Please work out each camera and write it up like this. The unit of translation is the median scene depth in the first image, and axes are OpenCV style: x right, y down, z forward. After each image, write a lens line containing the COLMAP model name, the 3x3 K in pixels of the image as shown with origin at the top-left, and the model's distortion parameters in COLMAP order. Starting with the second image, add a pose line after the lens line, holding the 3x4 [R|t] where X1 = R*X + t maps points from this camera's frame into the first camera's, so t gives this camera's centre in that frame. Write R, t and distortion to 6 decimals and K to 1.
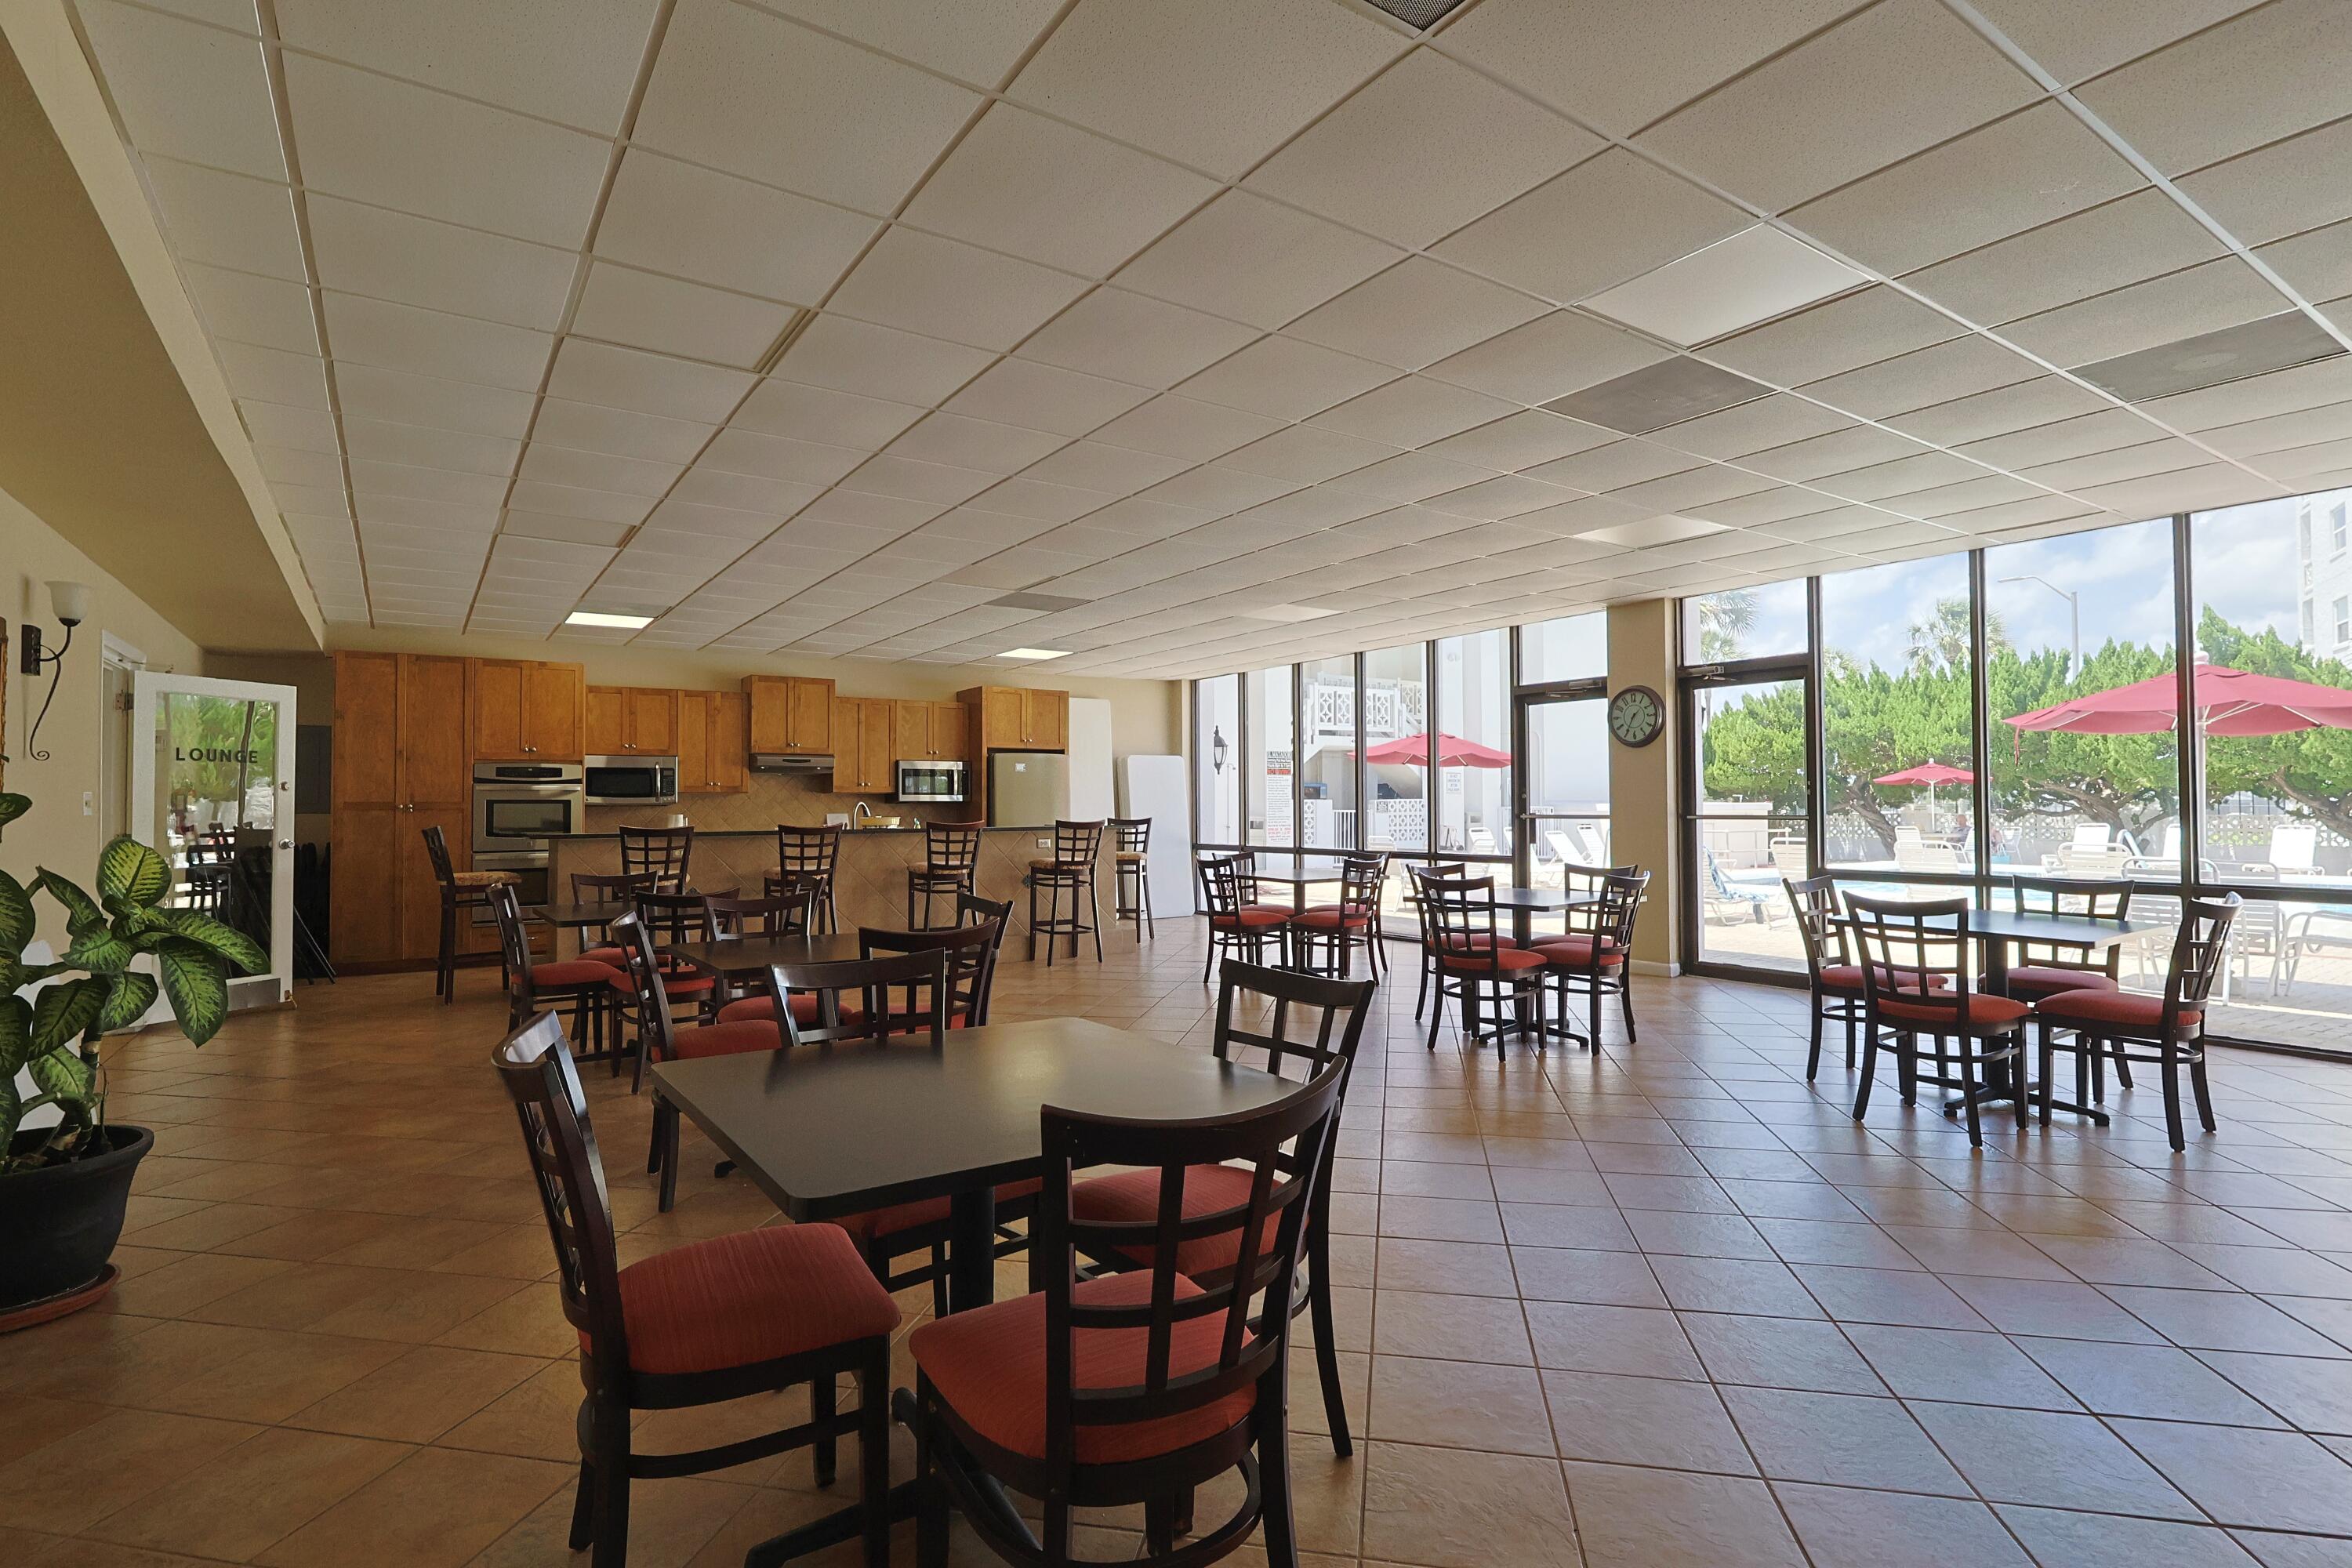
lens RADIAL K [[1145.9, 0, 1192.6], [0, 1145.9, 788.7], [0, 0, 1]] dist [-0.006461, 0.001954]
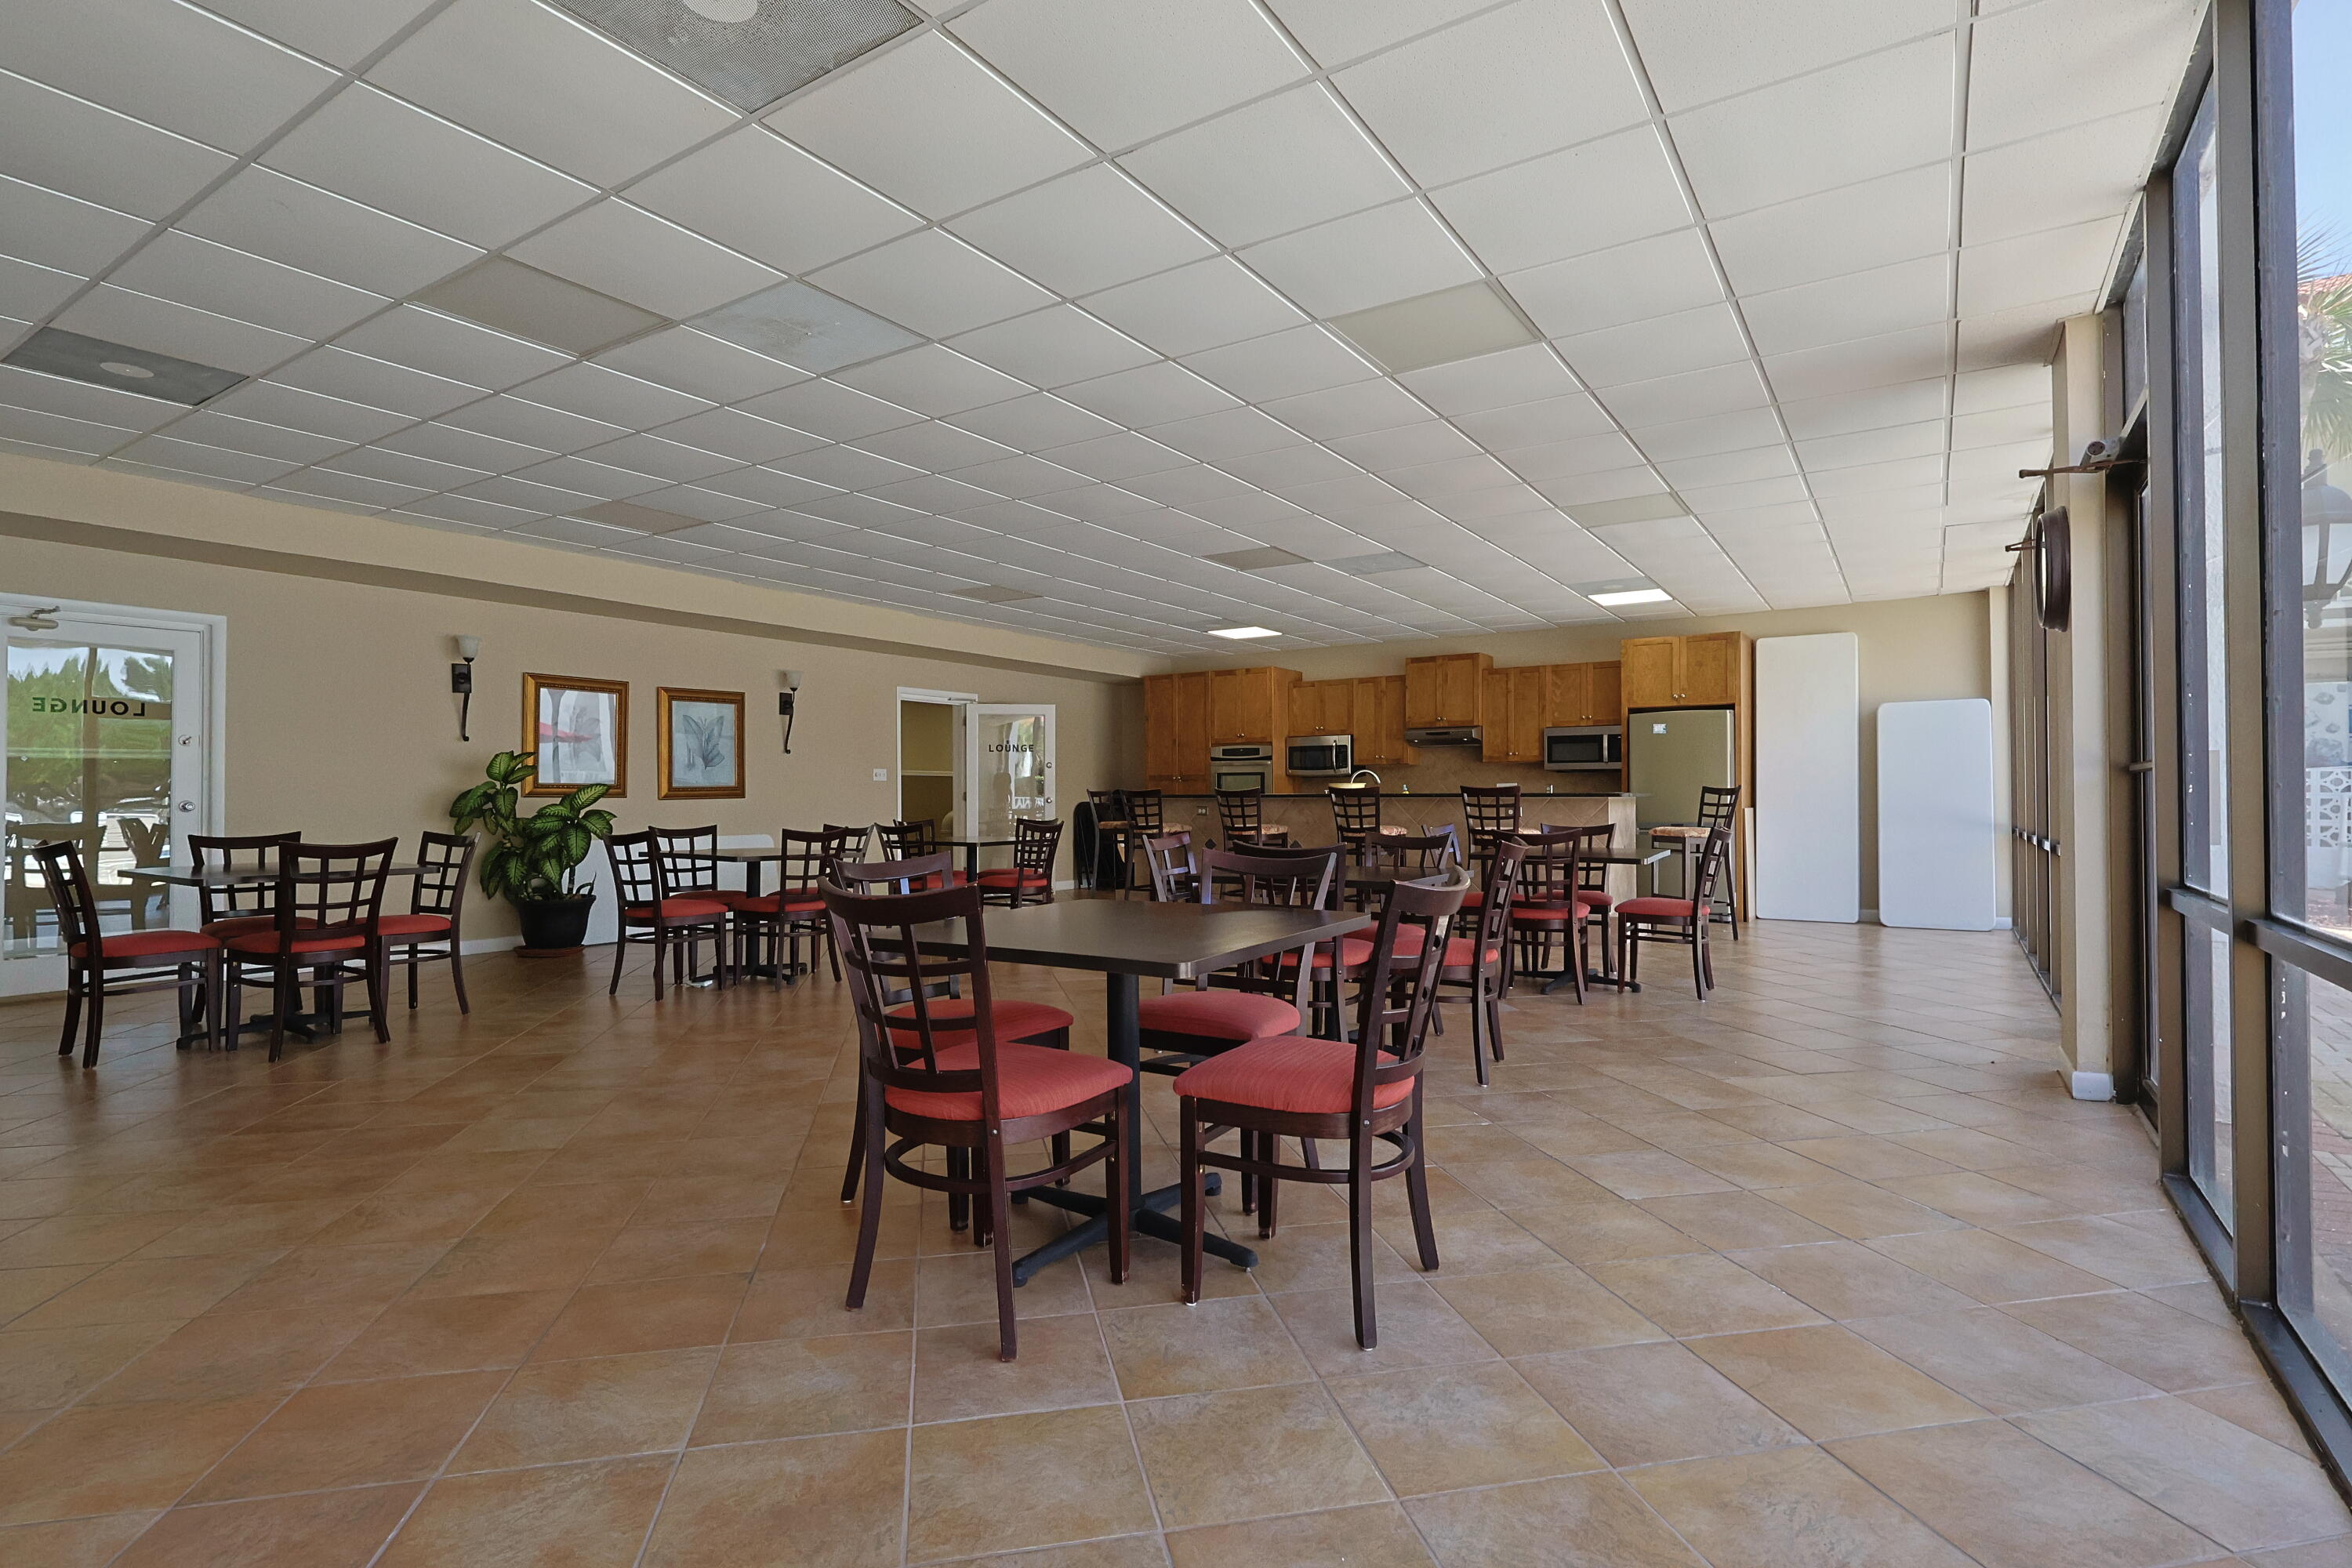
lens RADIAL K [[1145.9, 0, 1187.4], [0, 1145.9, 778.4], [0, 0, 1]] dist [-0.006461, 0.001954]
pose [[0.397564, -0.007583, -0.917543, 0.556875], [0.018758, 0.999824, -0.000135, 0.014211], [0.917383, -0.017158, 0.397637, 0.356237]]
